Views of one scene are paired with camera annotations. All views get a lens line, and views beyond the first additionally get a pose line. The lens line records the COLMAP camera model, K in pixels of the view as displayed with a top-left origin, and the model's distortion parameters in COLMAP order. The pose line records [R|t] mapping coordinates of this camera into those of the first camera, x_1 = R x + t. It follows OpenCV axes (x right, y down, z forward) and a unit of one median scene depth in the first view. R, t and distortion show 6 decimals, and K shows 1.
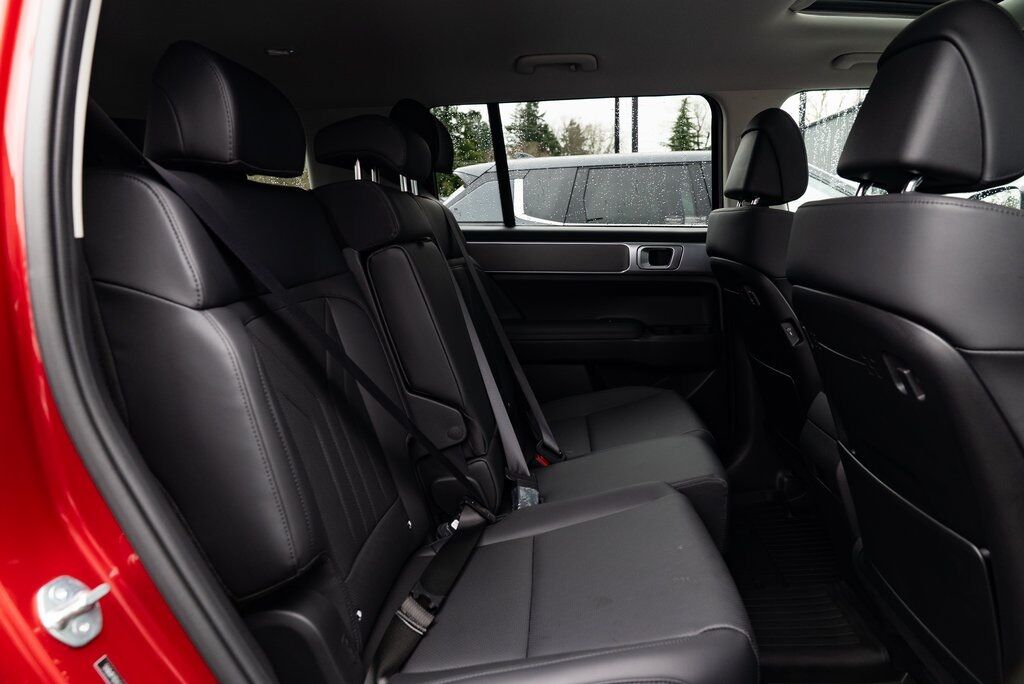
lens RADIAL K [[692.7, 0, 512.0], [0, 692.7, 338.3], [0, 0, 1]] dist [-0.038314, 0.025607]
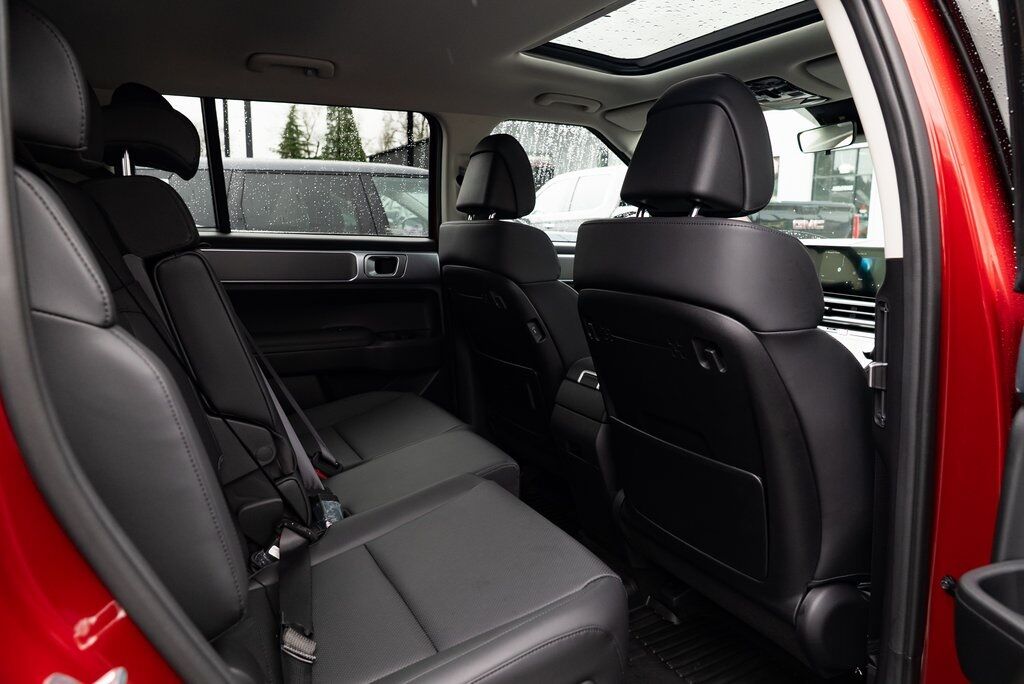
lens RADIAL K [[691.4, 0, 512.6], [0, 691.4, 342.2], [0, 0, 1]] dist [-0.040489, 0.024215]
pose [[0.859383, -0.054039, 0.508468, -0.257091], [0.057489, 0.998306, 0.008932, -0.002077], [-0.508090, 0.021556, 0.861034, 0.028700]]
